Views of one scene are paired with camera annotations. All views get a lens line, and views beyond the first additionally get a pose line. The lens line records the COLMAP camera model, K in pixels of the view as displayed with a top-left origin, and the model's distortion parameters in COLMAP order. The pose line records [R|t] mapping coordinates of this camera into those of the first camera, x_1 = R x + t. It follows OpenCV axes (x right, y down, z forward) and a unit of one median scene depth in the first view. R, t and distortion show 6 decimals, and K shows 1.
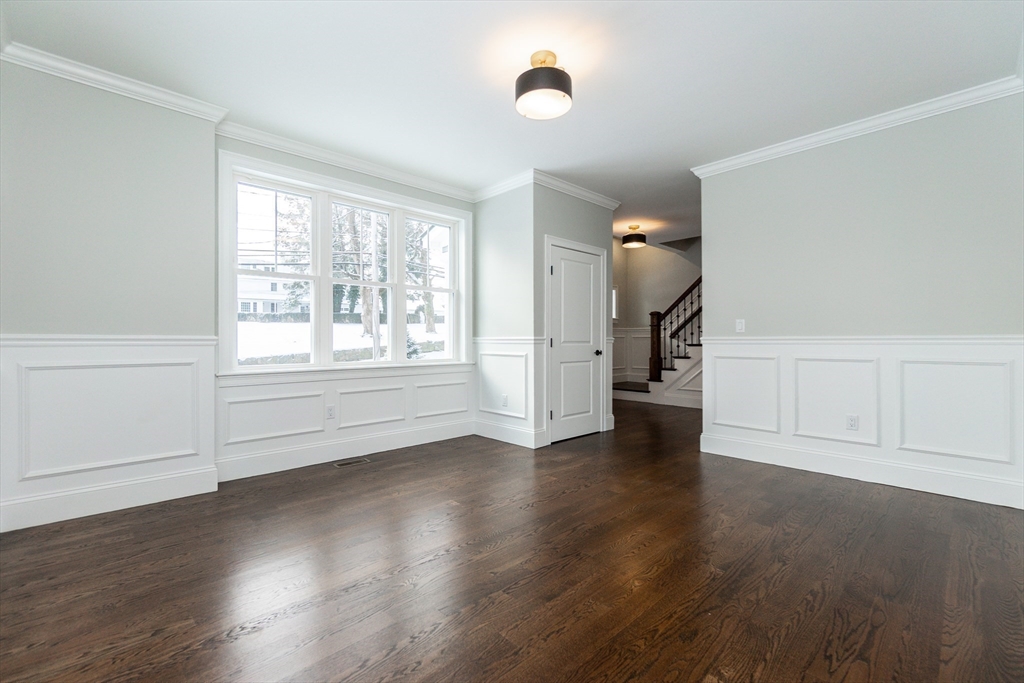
lens RADIAL K [[445.5, 0, 513.1], [0, 445.5, 338.3], [0, 0, 1]] dist [-0.002755, -0.000281]
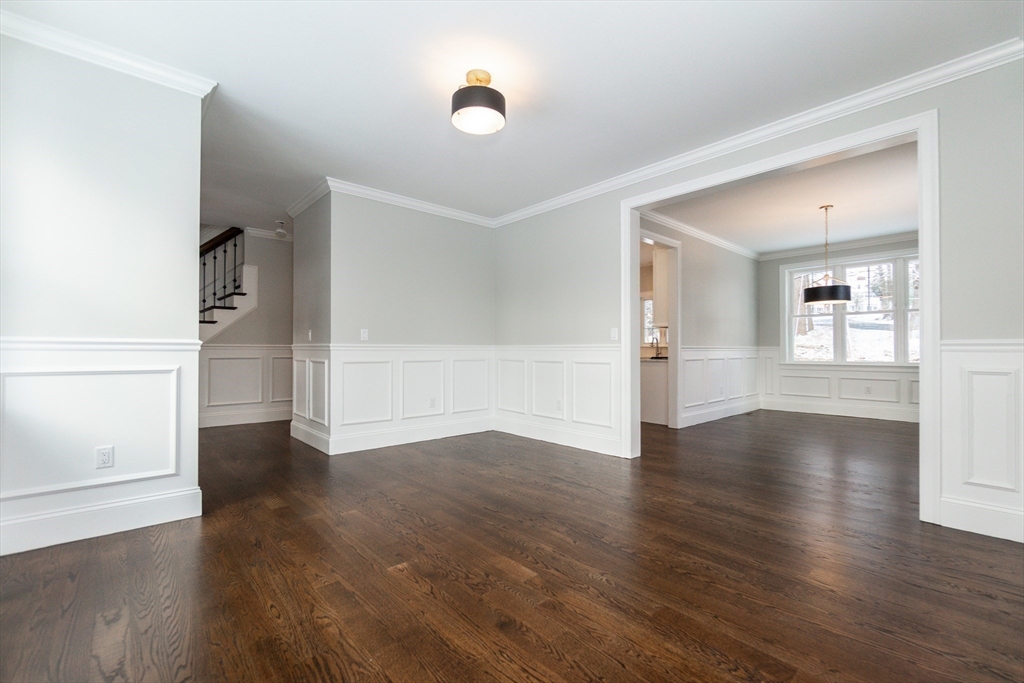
lens RADIAL K [[436.8, 0, 526.3], [0, 436.8, 342.0], [0, 0, 1]] dist [-0.001826, -0.000213]
pose [[0.012690, 0.014956, 0.999808, -0.654886], [-0.013795, 0.999796, -0.014781, 0.002477], [-0.999824, -0.013604, 0.012893, 0.594854]]
